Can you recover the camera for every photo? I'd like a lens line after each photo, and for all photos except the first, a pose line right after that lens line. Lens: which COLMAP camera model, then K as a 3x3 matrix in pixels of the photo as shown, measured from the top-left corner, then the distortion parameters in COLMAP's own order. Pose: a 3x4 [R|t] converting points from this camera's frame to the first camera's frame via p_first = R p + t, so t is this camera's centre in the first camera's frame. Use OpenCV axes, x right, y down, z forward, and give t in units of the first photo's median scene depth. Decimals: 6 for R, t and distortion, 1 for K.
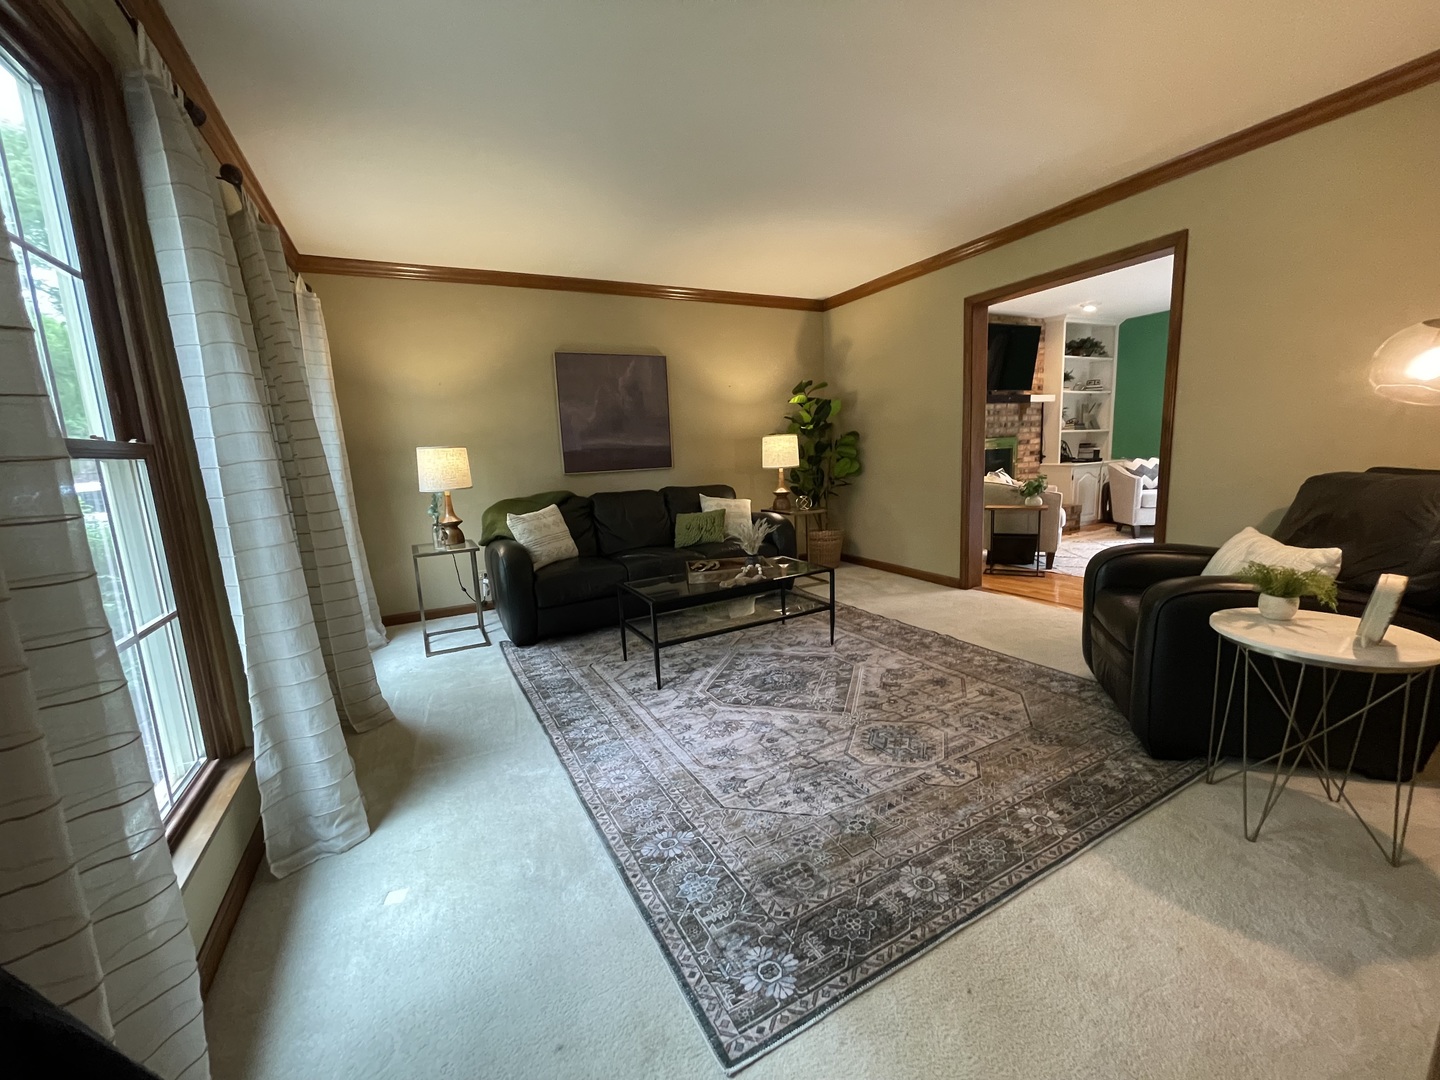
lens RADIAL K [[579.9, 0, 720.0], [0, 579.9, 540.0], [0, 0, 1]] dist [-0.000435, -0.001077]
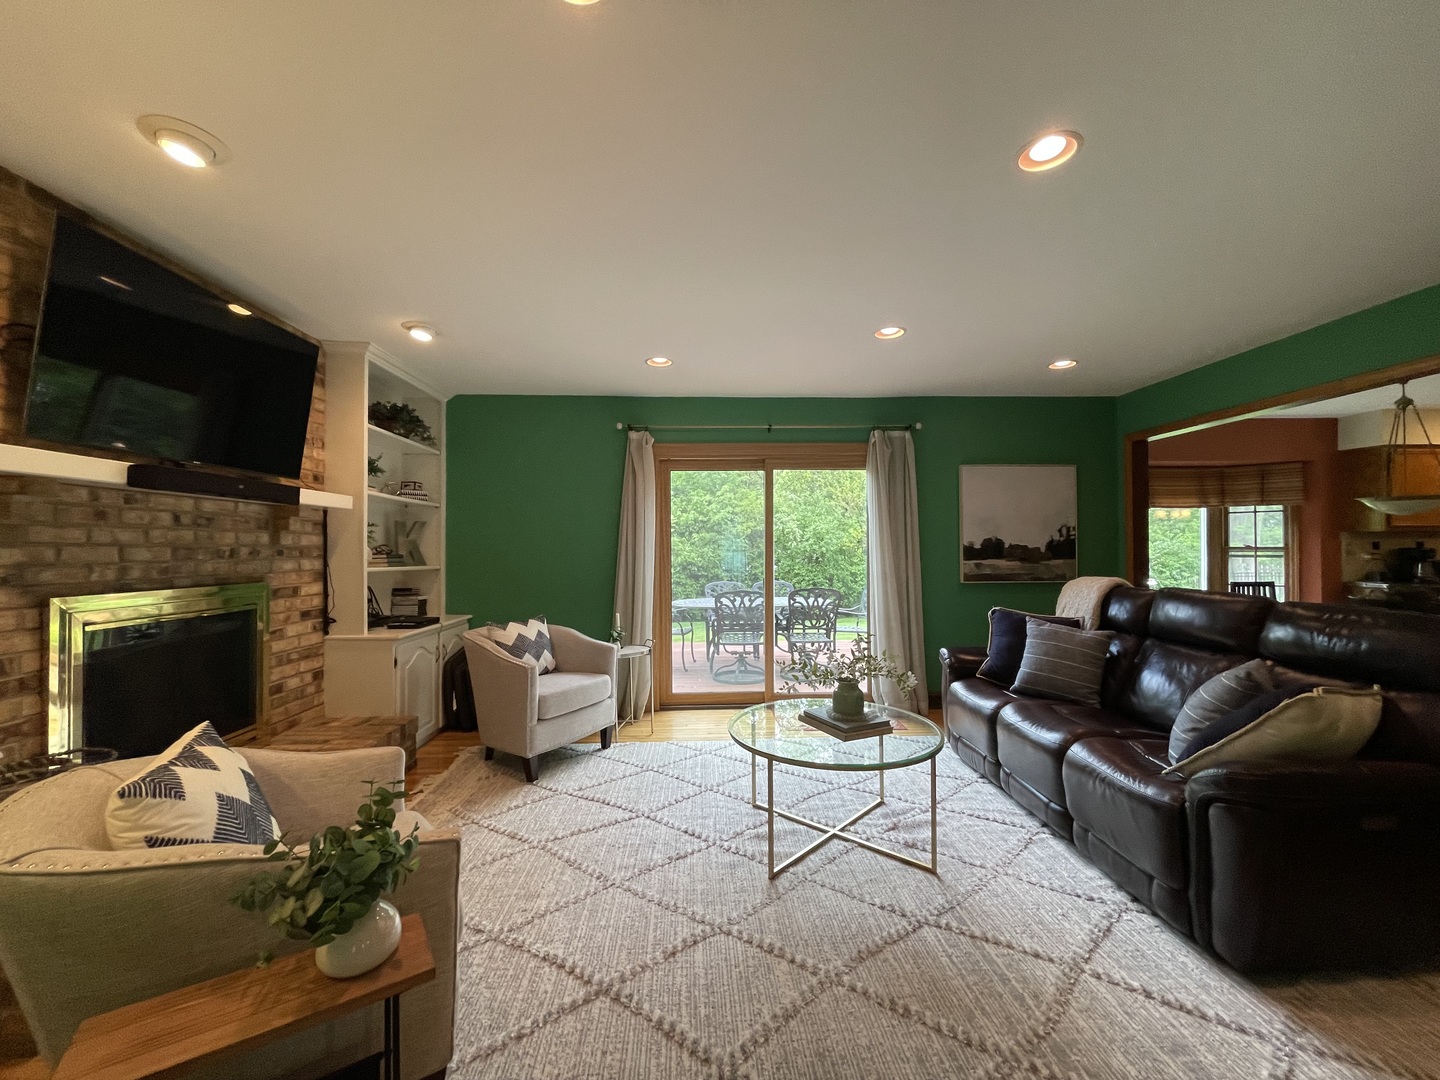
lens RADIAL K [[580.7, 0, 720.0], [0, 580.7, 540.0], [0, 0, 1]] dist [0.002458, 0.000225]
pose [[0.426854, 0.058382, 0.902434, 0.262989], [0.125802, 0.984377, -0.123188, -0.111595], [-0.895527, 0.166111, 0.412841, 0.512635]]
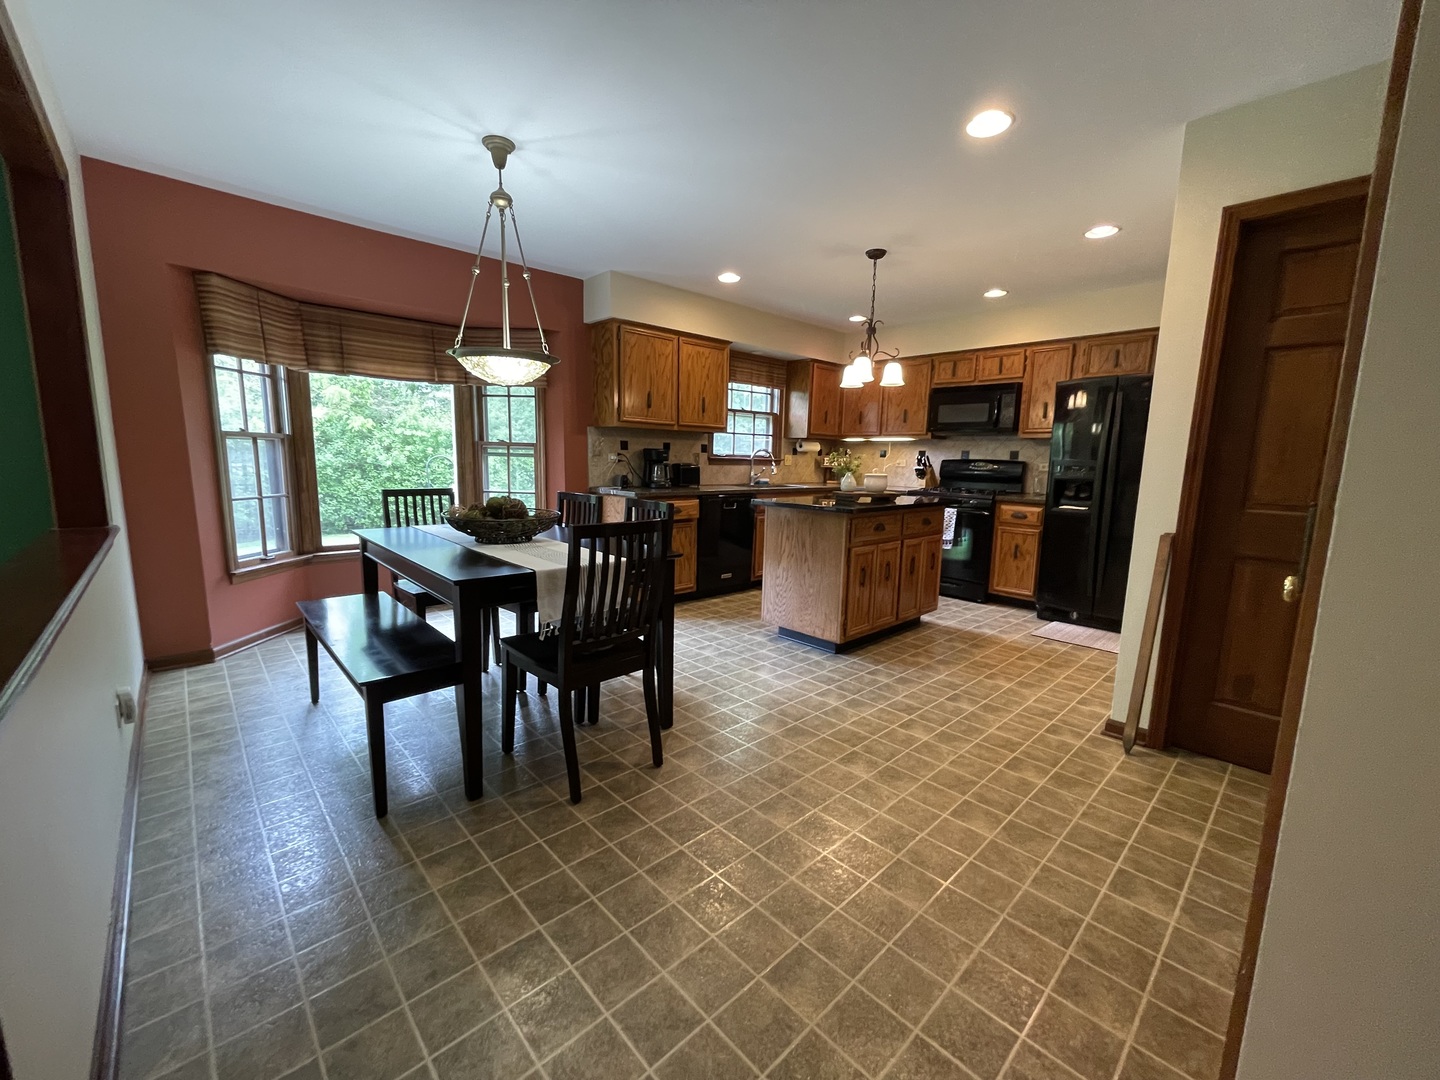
lens RADIAL K [[580.7, 0, 720.0], [0, 580.7, 540.0], [0, 0, 1]] dist [0.002458, 0.000225]
pose [[-0.267763, -0.092665, 0.959018, 0.658951], [0.140512, 0.980967, 0.134017, -0.055241], [-0.953184, 0.170639, -0.249646, 0.124182]]
